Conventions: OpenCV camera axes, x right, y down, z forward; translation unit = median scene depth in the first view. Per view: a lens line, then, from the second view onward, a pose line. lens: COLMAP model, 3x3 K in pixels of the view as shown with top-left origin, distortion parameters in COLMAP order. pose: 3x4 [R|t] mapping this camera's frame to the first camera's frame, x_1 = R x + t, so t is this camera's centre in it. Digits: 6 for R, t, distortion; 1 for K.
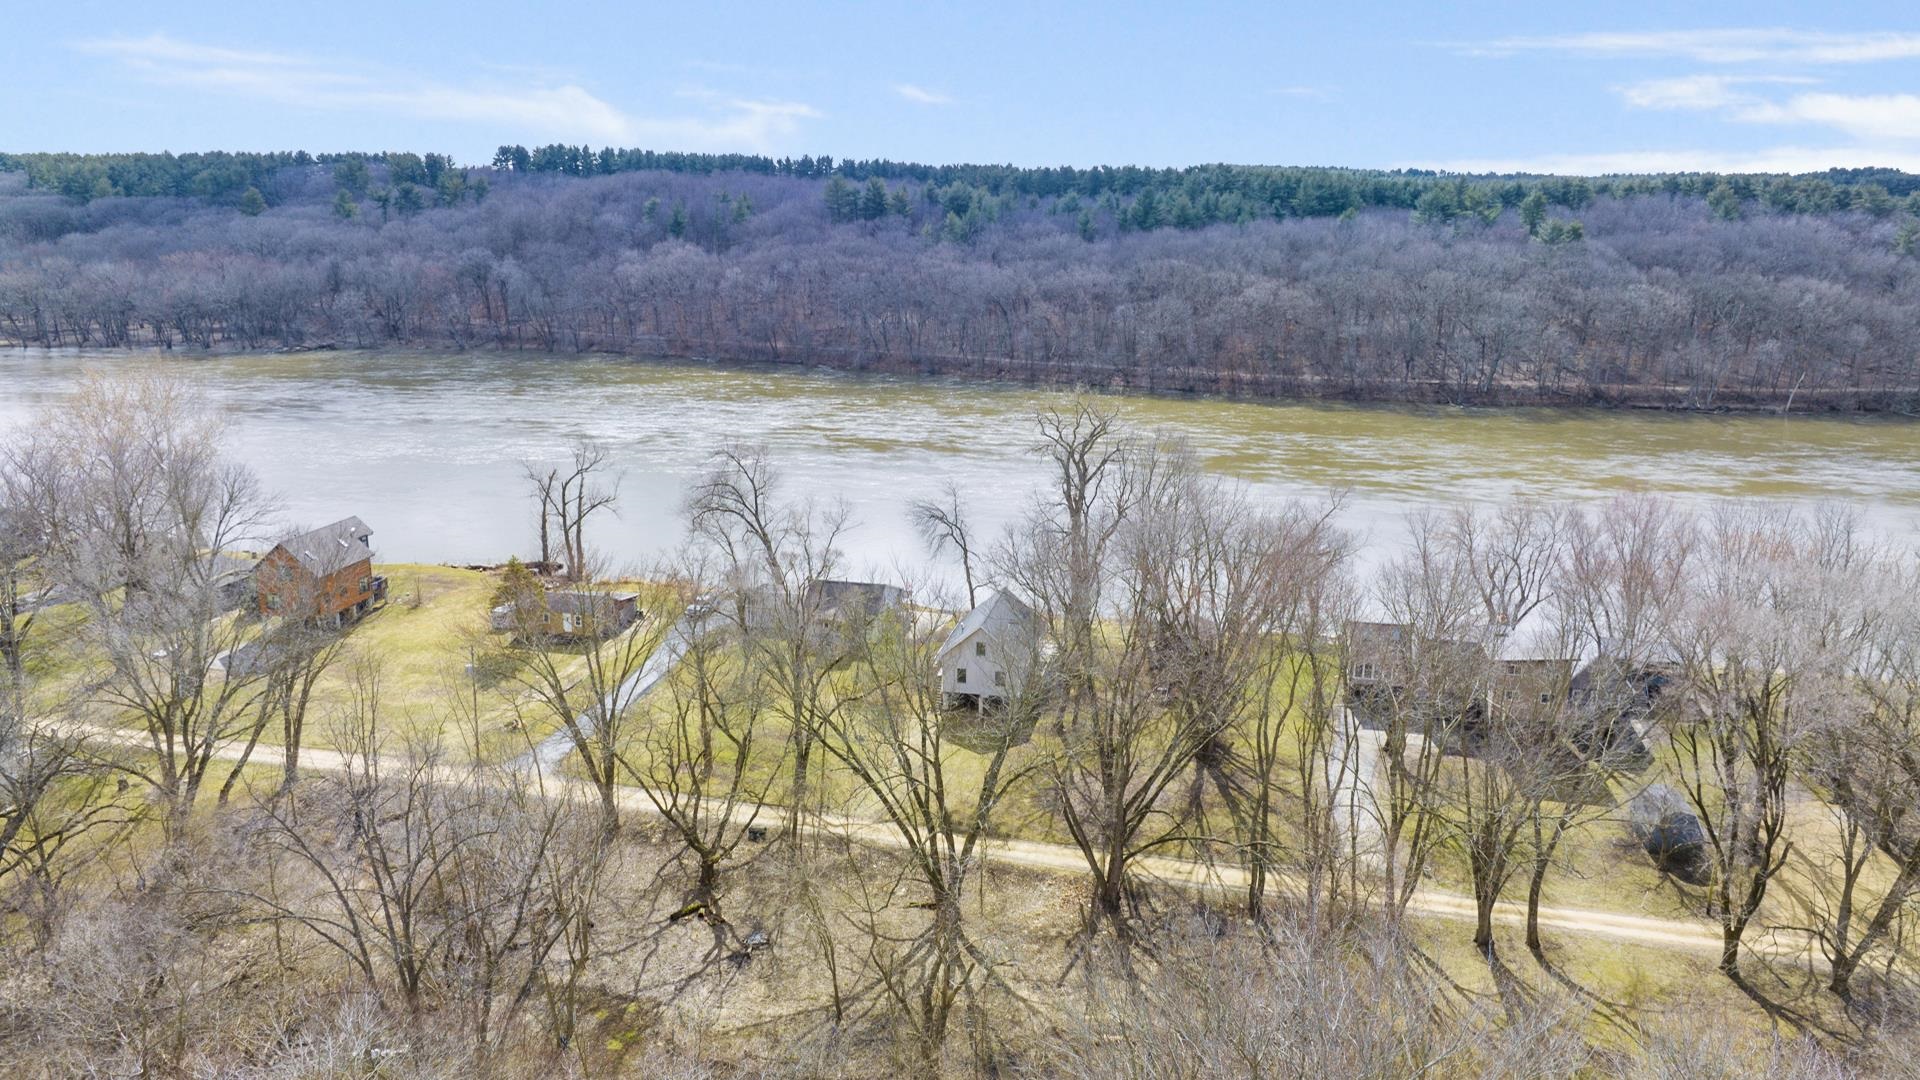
lens RADIAL K [[1345.8, 0, 960.0], [0, 1345.8, 540.0], [0, 0, 1]] dist [-0.037311, 0.048992]
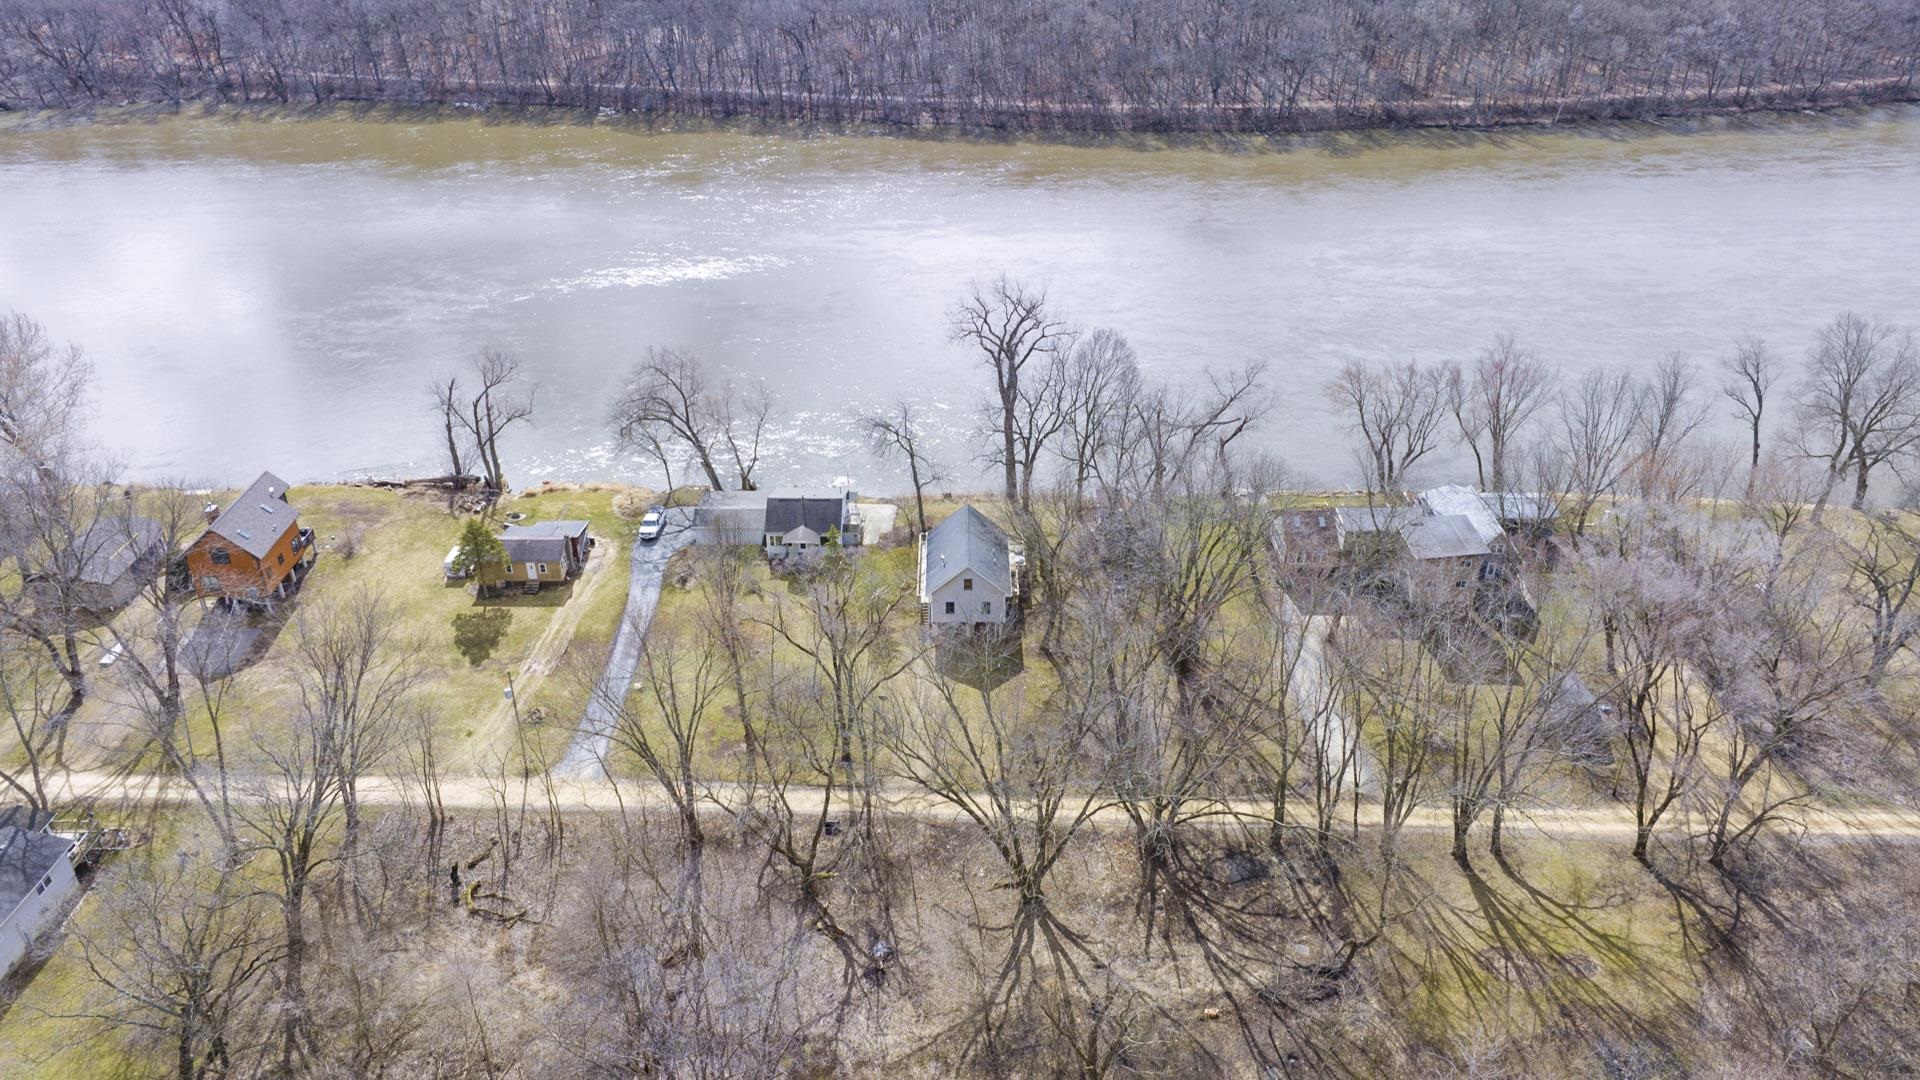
lens RADIAL K [[1345.8, 0, 960.0], [0, 1345.8, 540.0], [0, 0, 1]] dist [-0.037311, 0.048992]
pose [[0.978822, -0.111966, 0.171383, -0.134111], [0.062638, 0.960829, 0.269971, -0.191641], [-0.194897, -0.253519, 0.947493, -0.007657]]
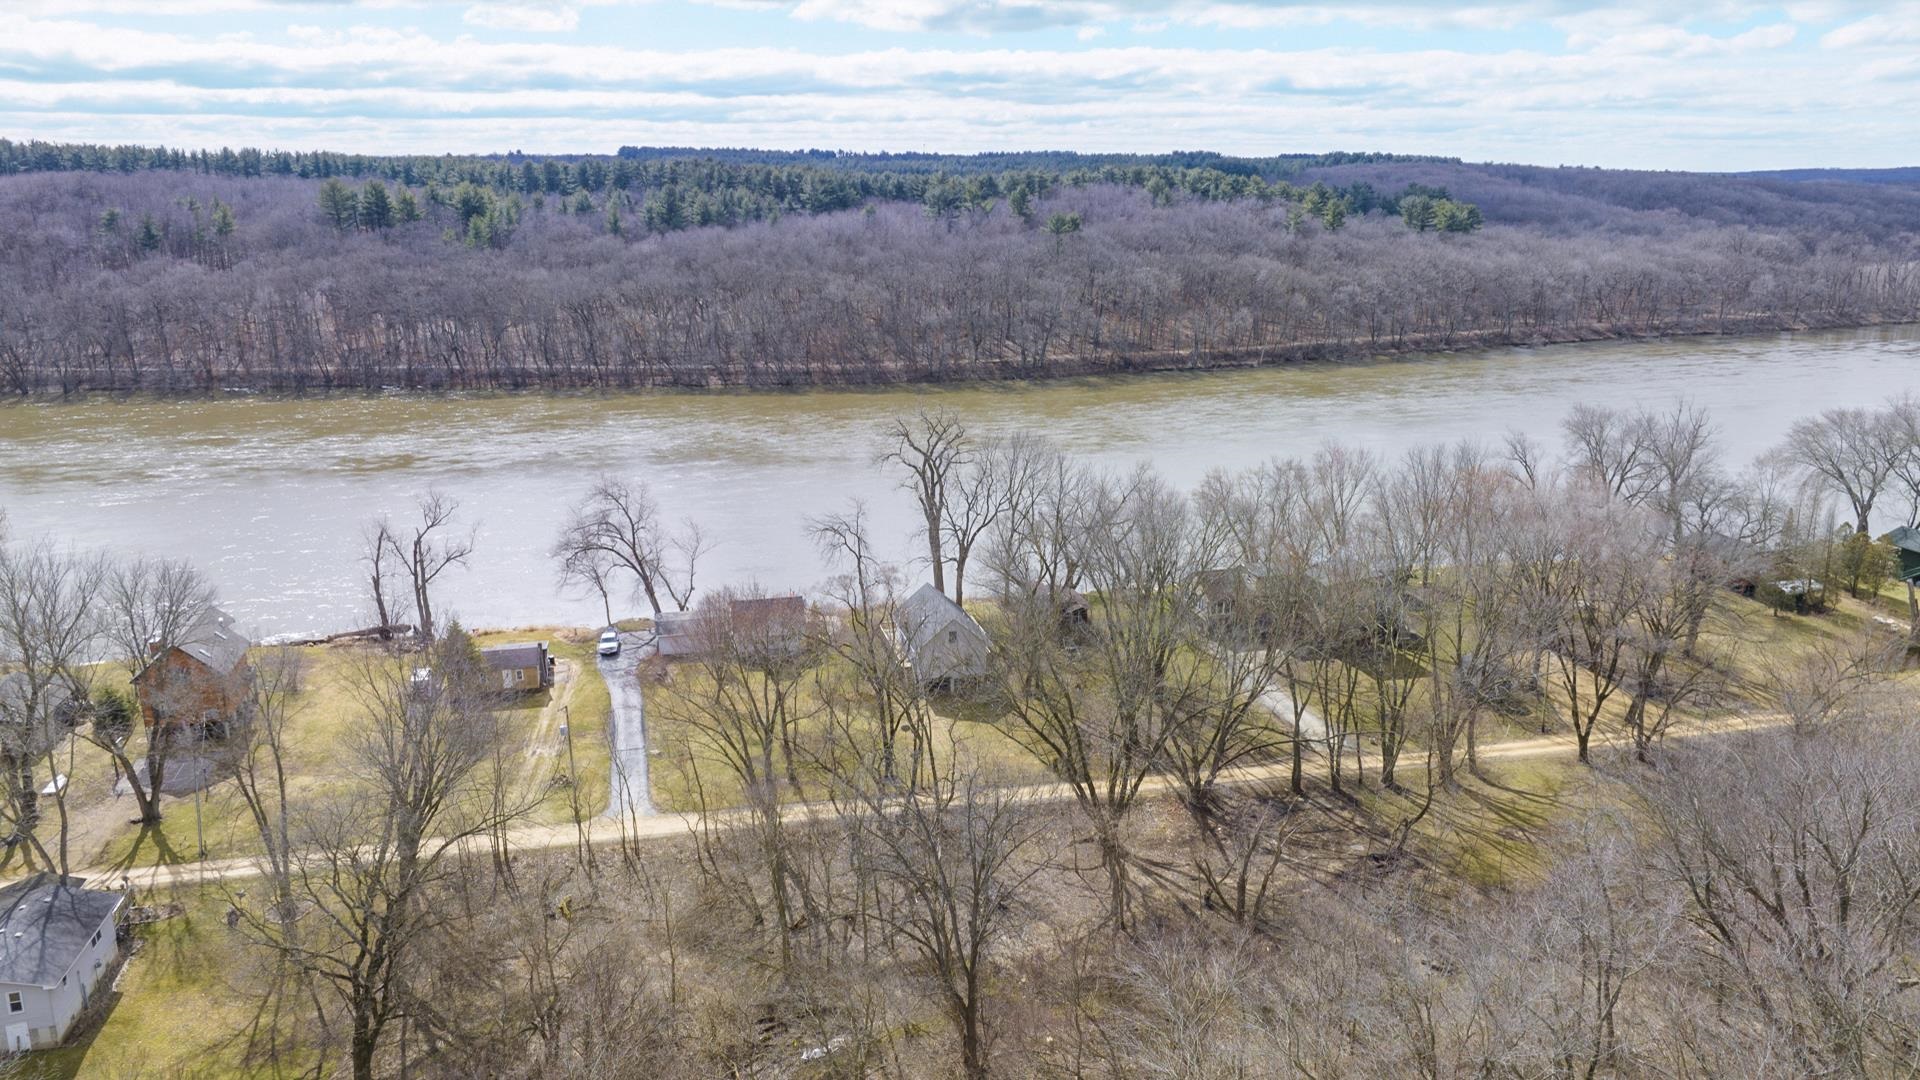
lens RADIAL K [[1345.8, 0, 960.0], [0, 1345.8, 540.0], [0, 0, 1]] dist [-0.037311, 0.048992]
pose [[0.901800, -0.124106, 0.413951, -0.352321], [0.116968, 0.992219, 0.042658, -0.040394], [-0.416024, 0.009950, 0.909299, -0.046742]]
